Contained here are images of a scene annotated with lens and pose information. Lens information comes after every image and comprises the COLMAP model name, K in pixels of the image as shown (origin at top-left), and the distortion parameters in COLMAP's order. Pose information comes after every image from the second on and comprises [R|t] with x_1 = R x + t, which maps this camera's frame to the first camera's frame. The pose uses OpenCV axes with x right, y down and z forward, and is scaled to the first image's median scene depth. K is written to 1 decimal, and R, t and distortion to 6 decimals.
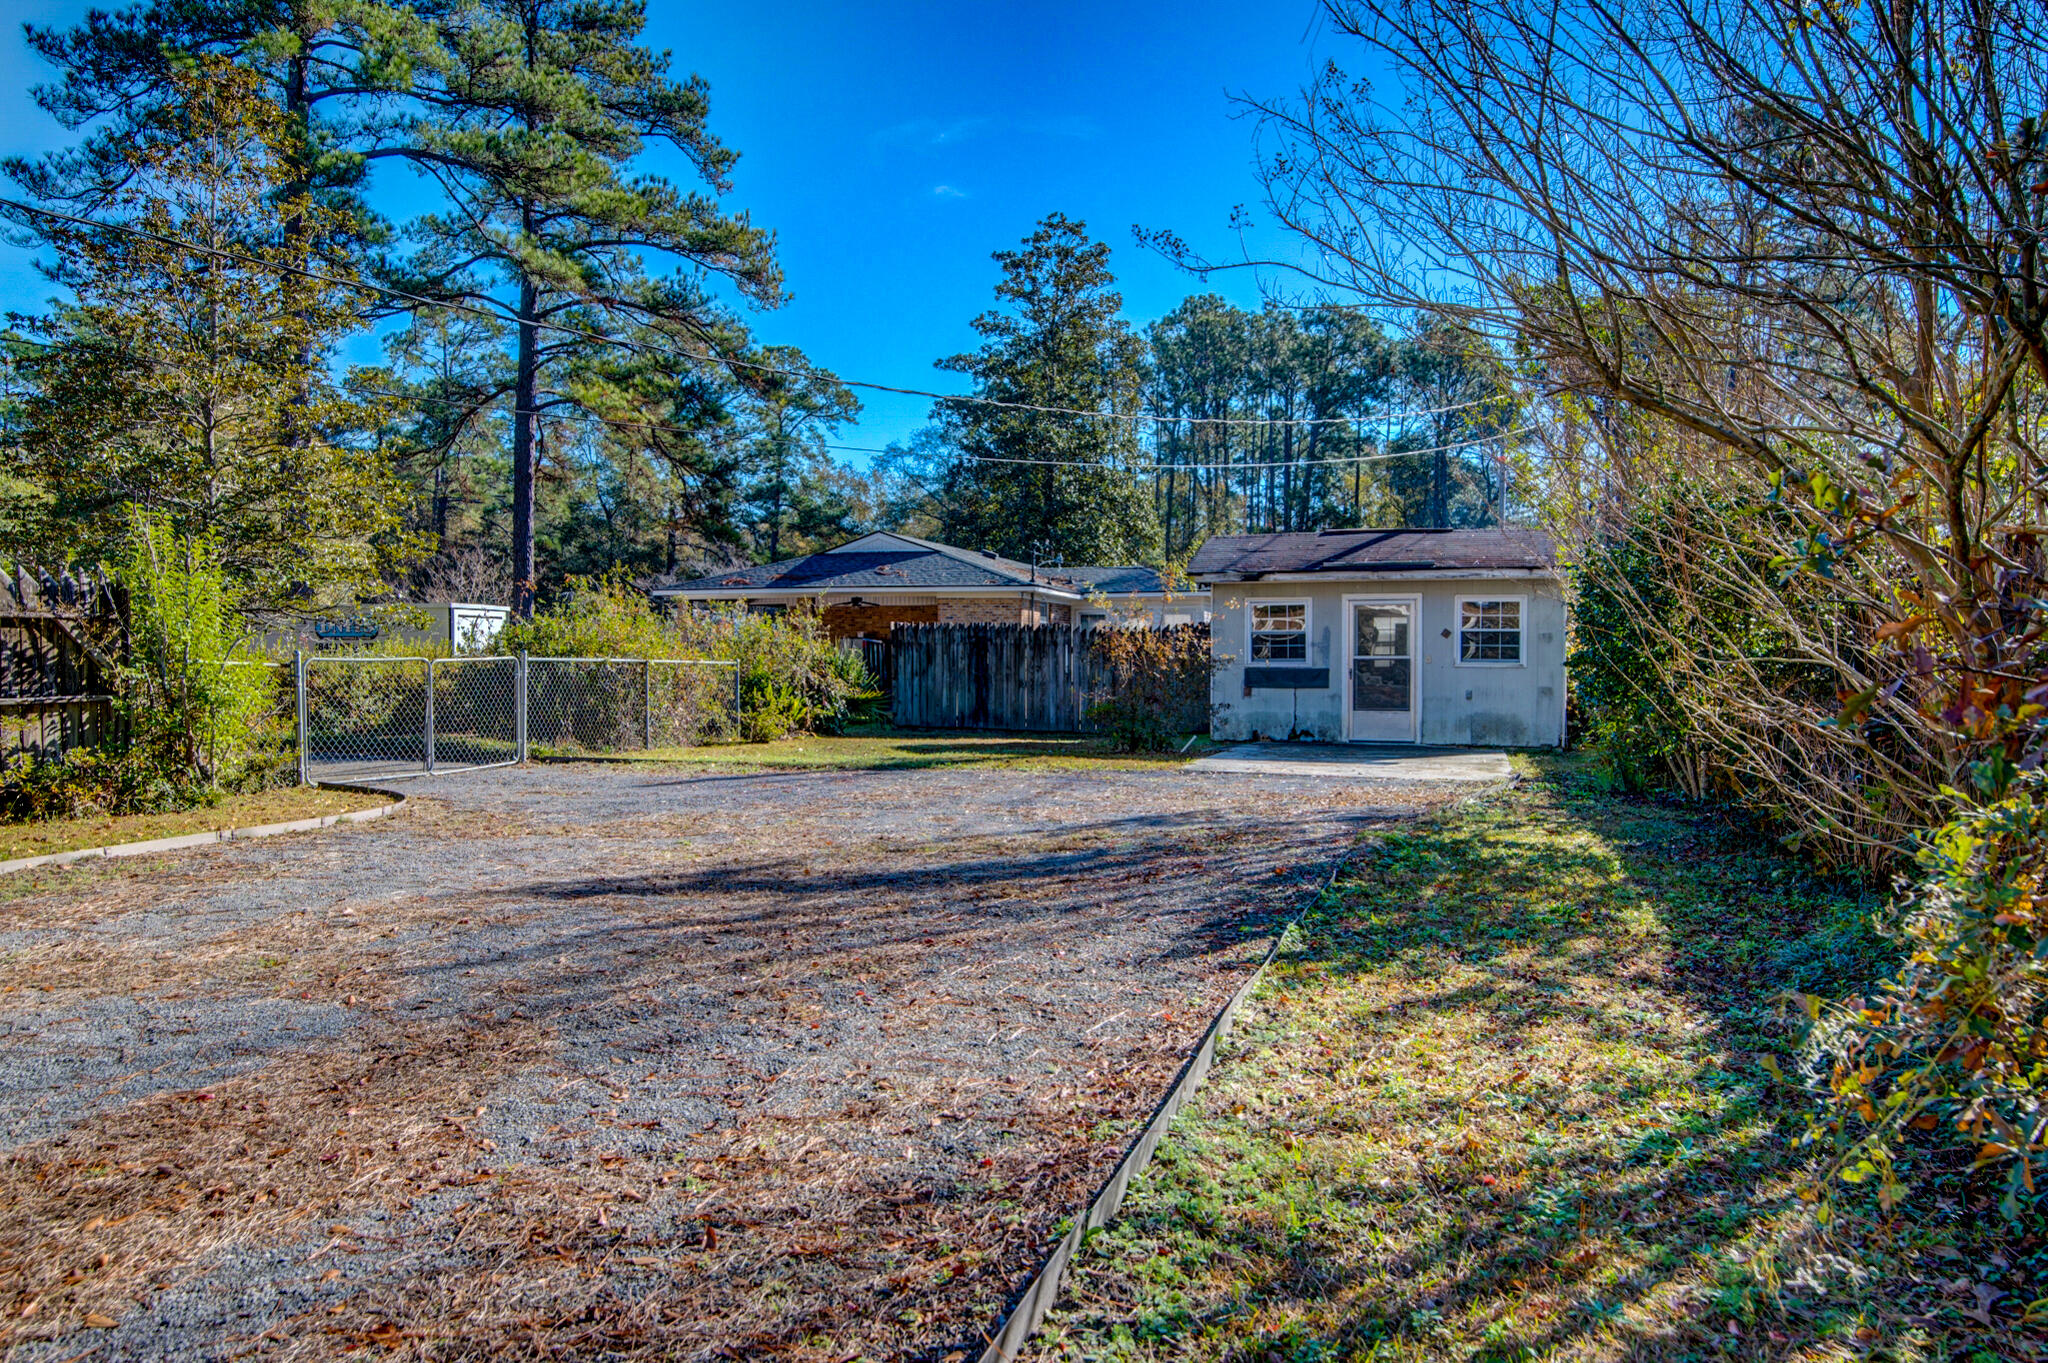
lens RADIAL K [[1524.3, 0, 1021.6], [0, 1524.3, 678.6], [0, 0, 1]] dist [0.008683, -0.002670]
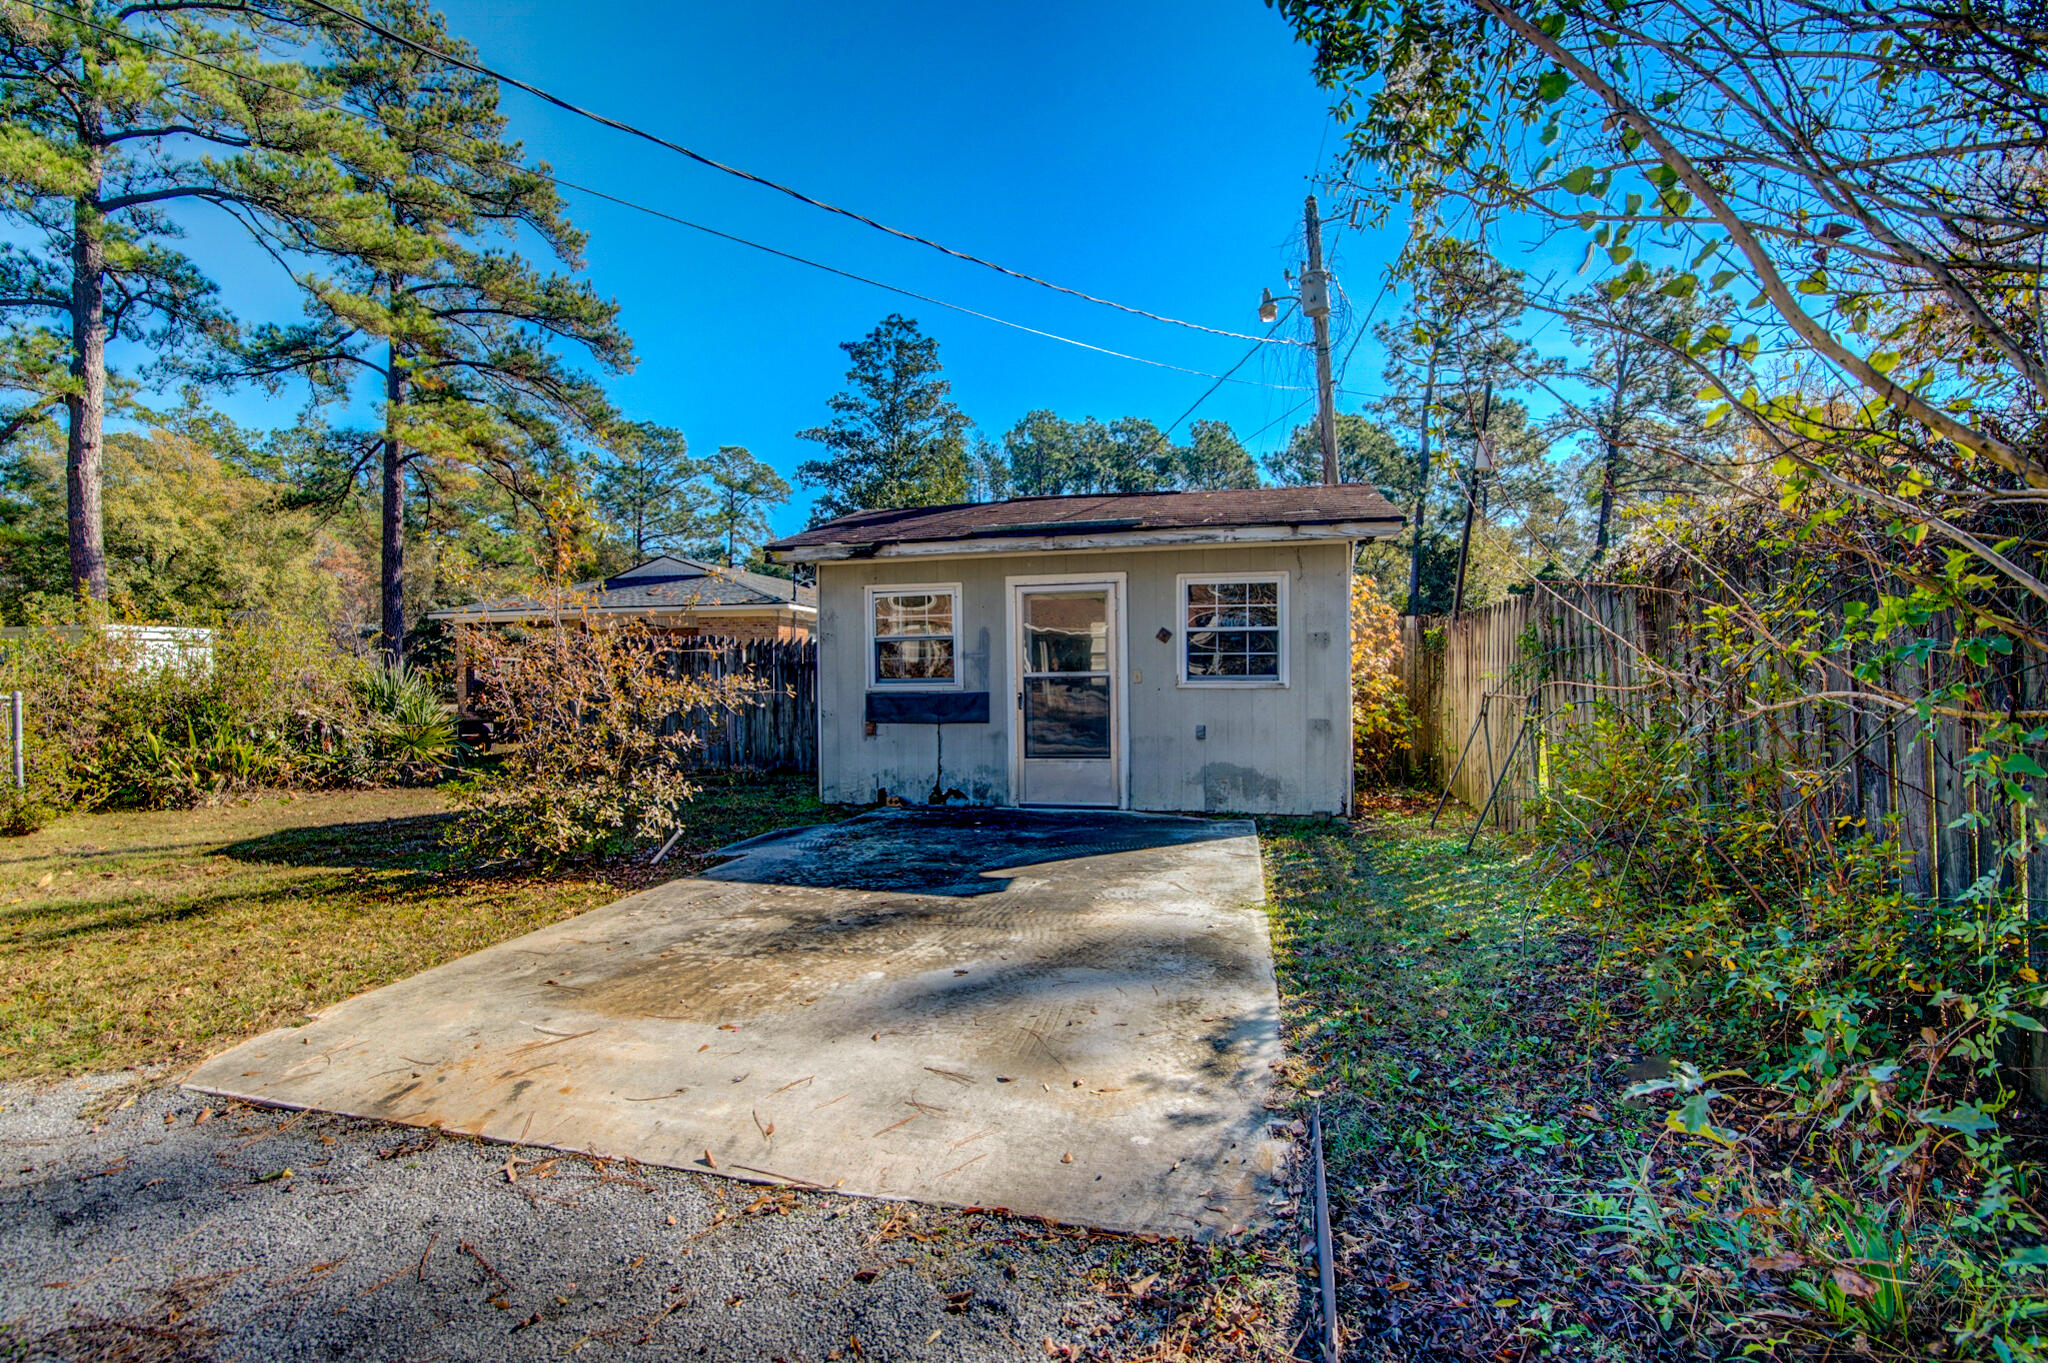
lens RADIAL K [[935.5, 0, 1026.9], [0, 935.5, 680.7], [0, 0, 1]] dist [-0.017893, 0.000798]
pose [[0.997745, -0.013751, 0.065698, 0.186310], [0.013985, 0.999897, -0.003109, -0.009985], [-0.065648, 0.004020, 0.997835, 0.587288]]
